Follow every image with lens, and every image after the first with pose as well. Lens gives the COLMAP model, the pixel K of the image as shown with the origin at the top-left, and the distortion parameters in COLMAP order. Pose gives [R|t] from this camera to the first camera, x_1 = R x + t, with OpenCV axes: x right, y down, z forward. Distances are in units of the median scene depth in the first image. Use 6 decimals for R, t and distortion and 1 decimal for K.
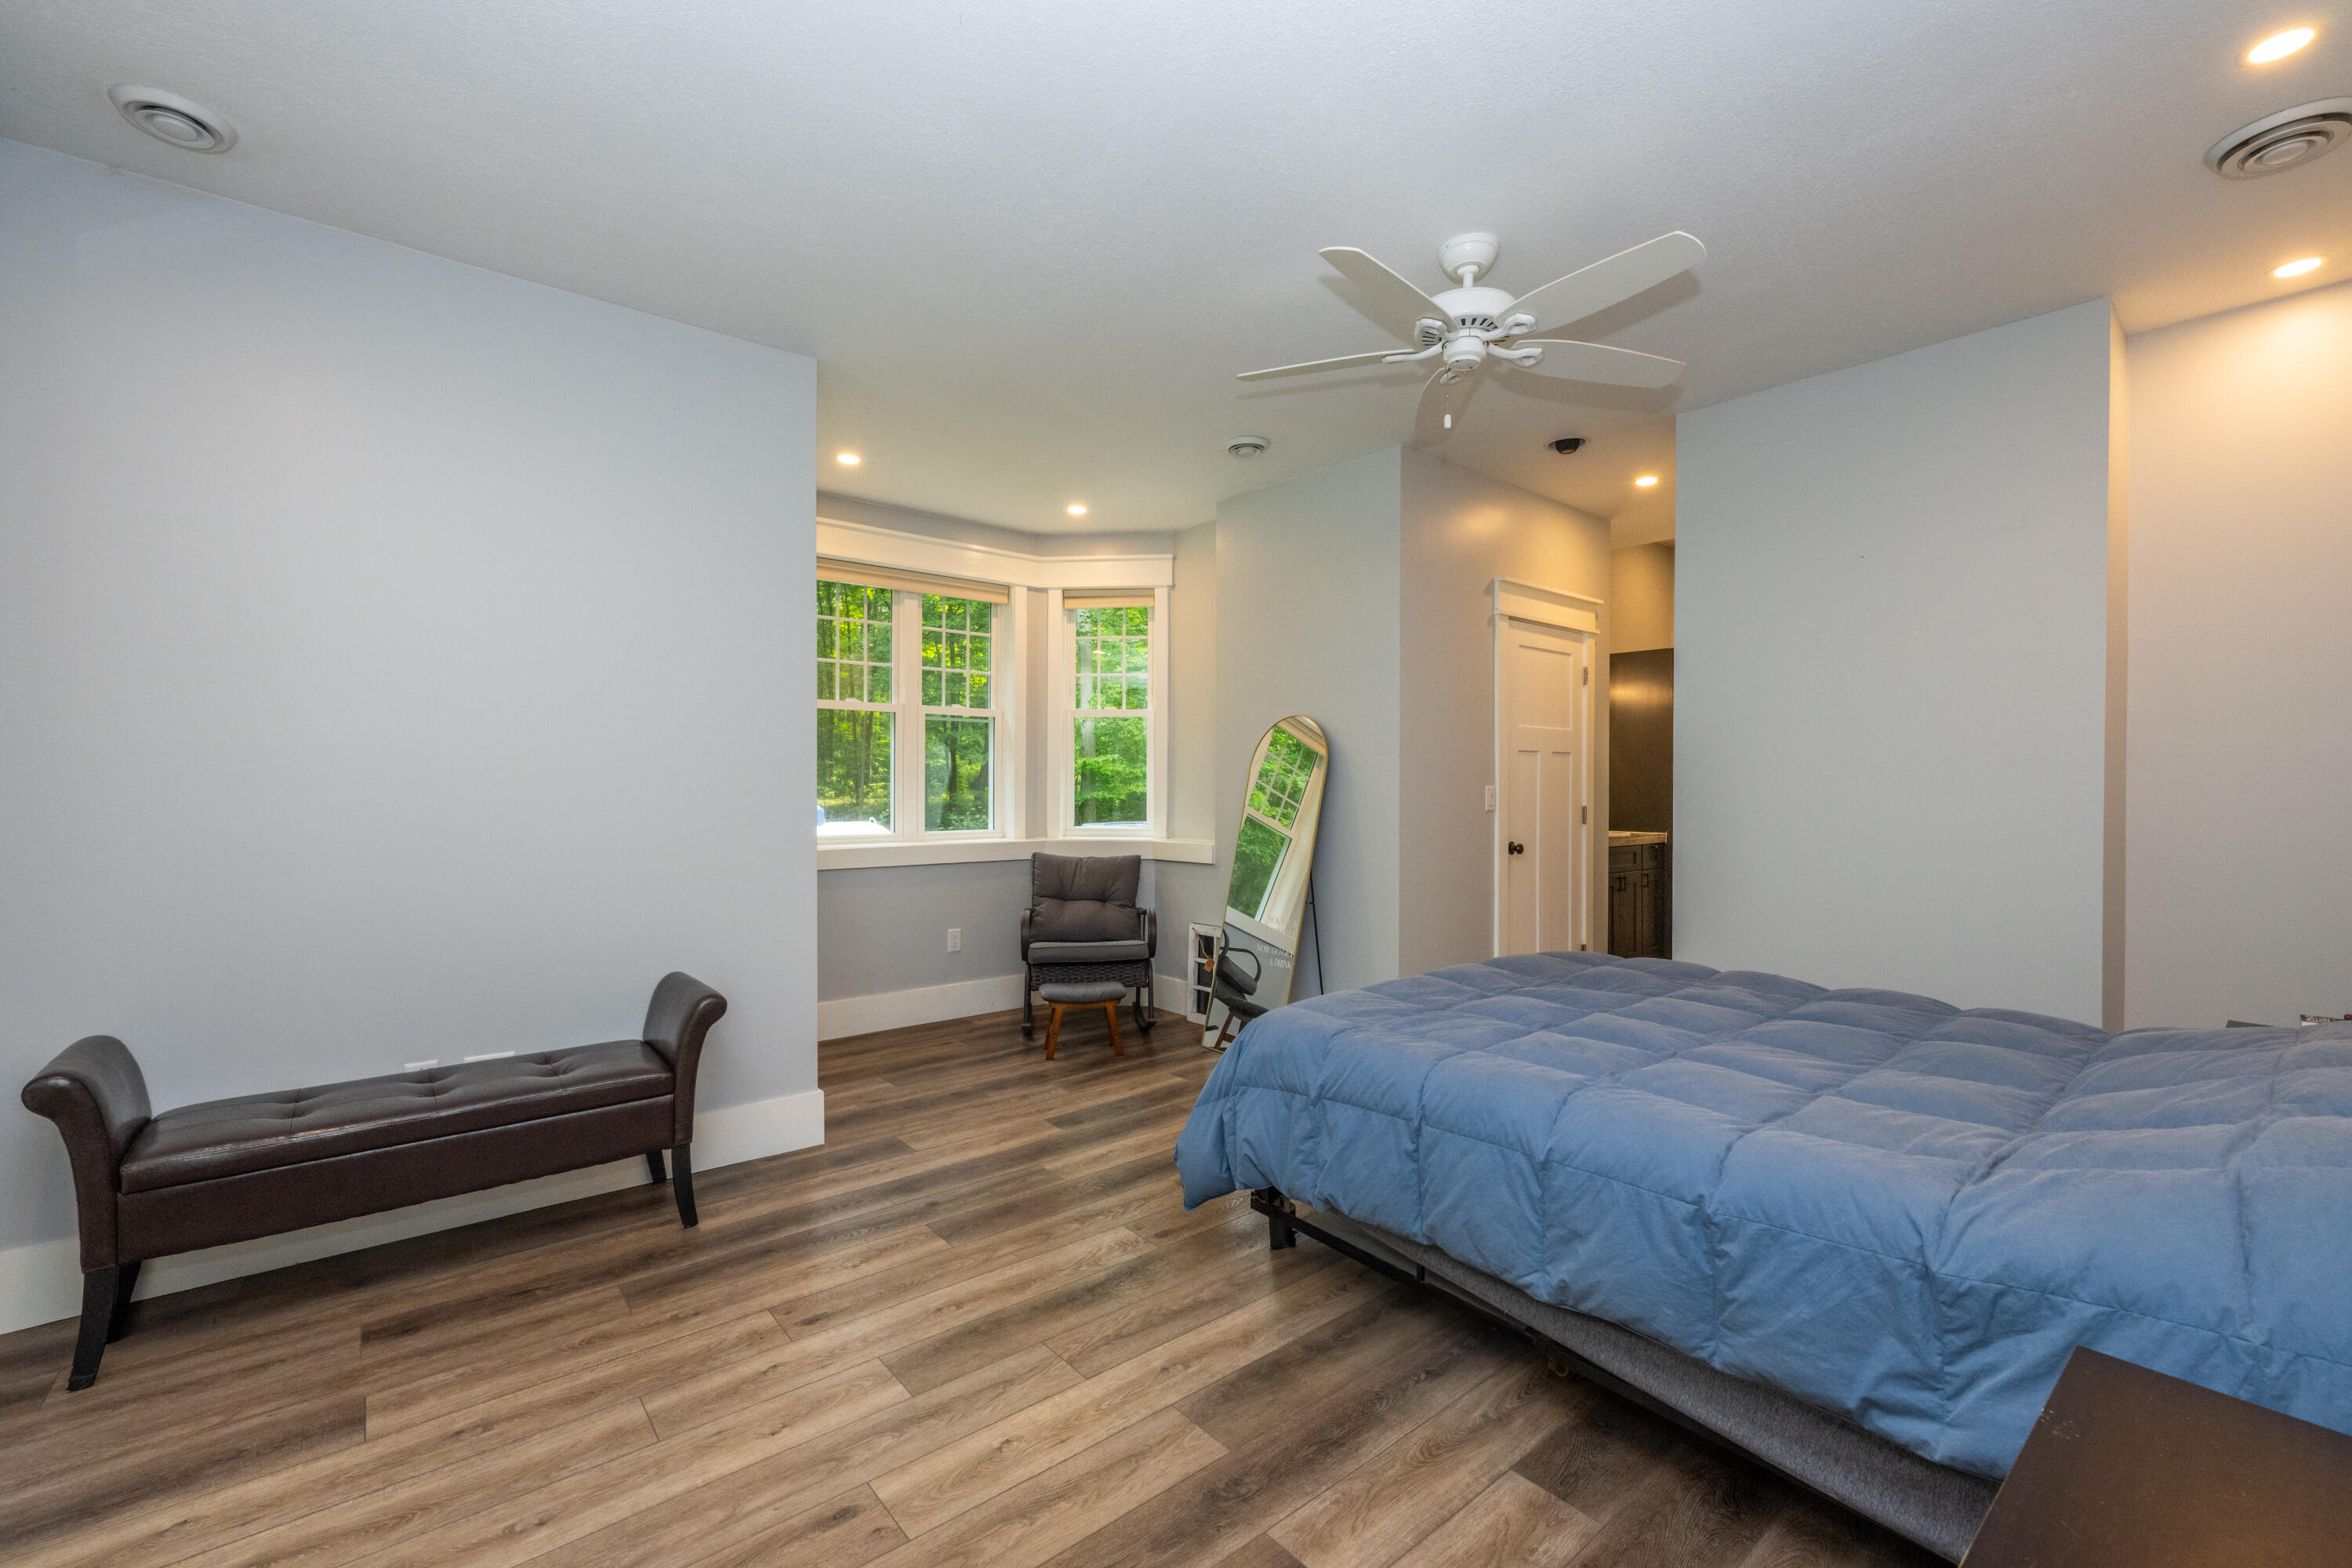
lens RADIAL K [[976.7, 0, 1173.7], [0, 976.7, 784.2], [0, 0, 1]] dist [-0.000330, -0.000269]
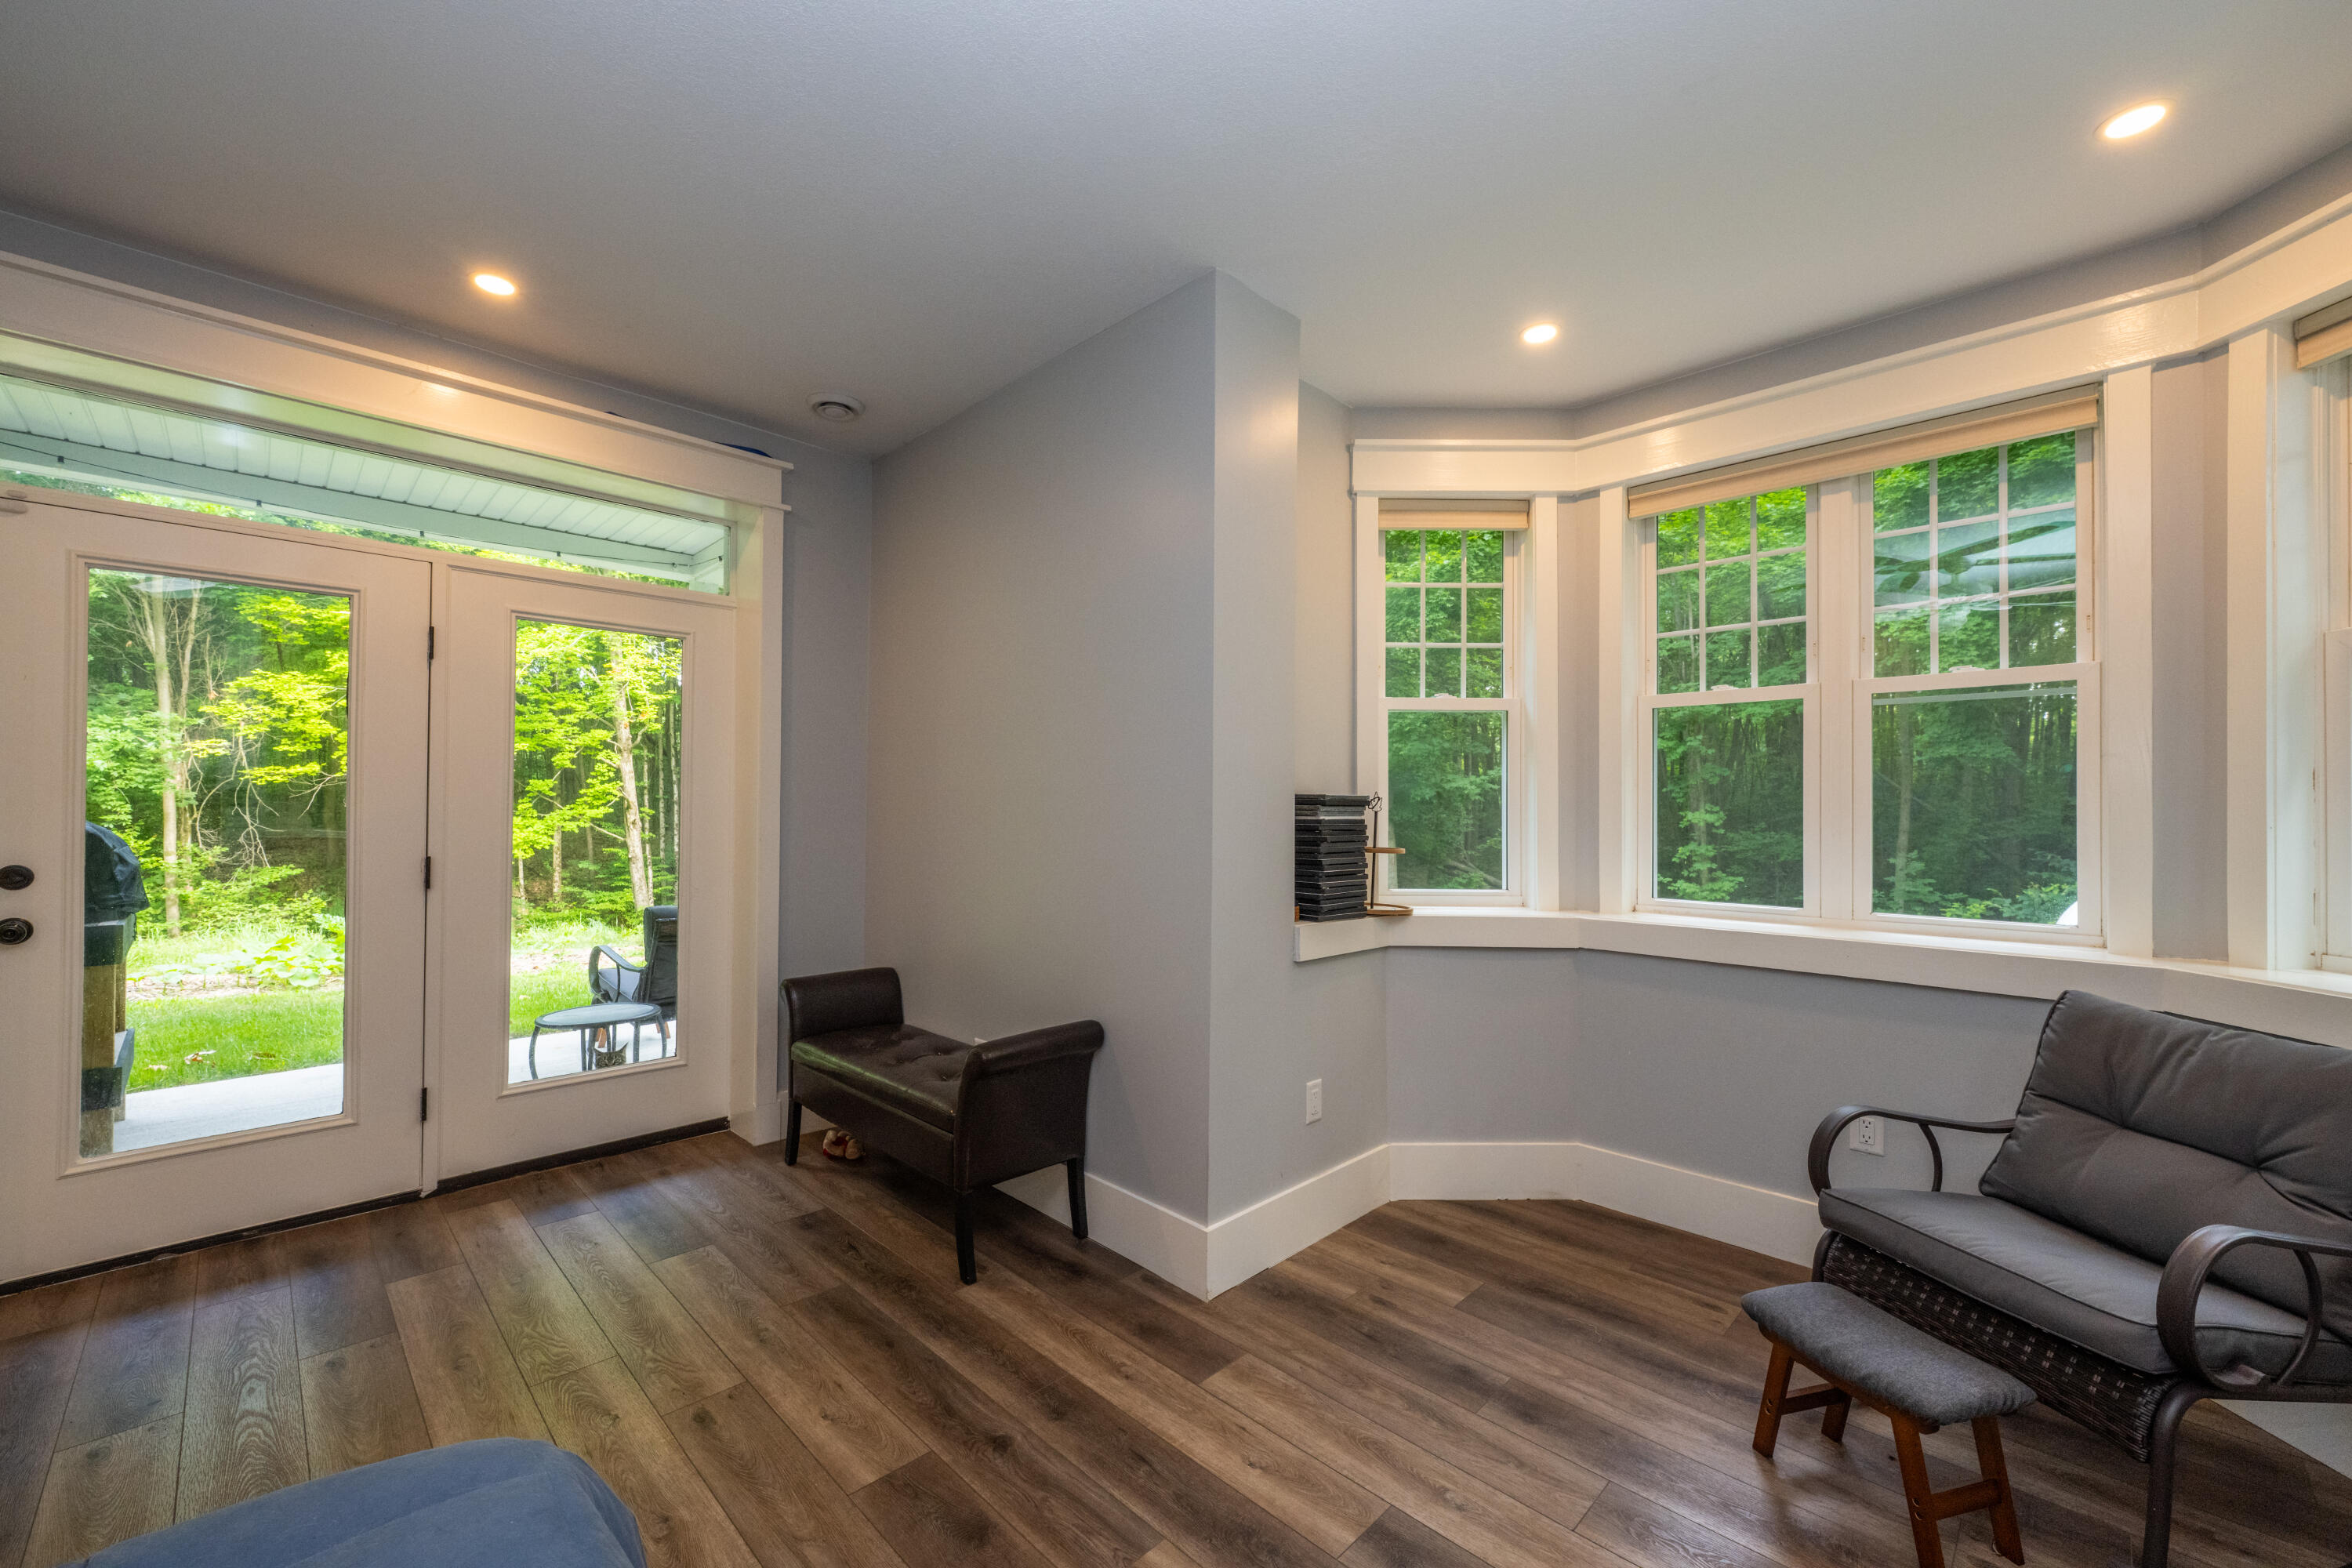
lens RADIAL K [[931.8, 0, 1172.8], [0, 931.8, 794.9], [0, 0, 1]] dist [0.000171, 0.000066]
pose [[0.086190, -0.019888, -0.996080, 0.312716], [-0.005471, 0.999776, -0.020435, -0.004545], [0.996264, 0.007210, 0.086062, 0.796525]]
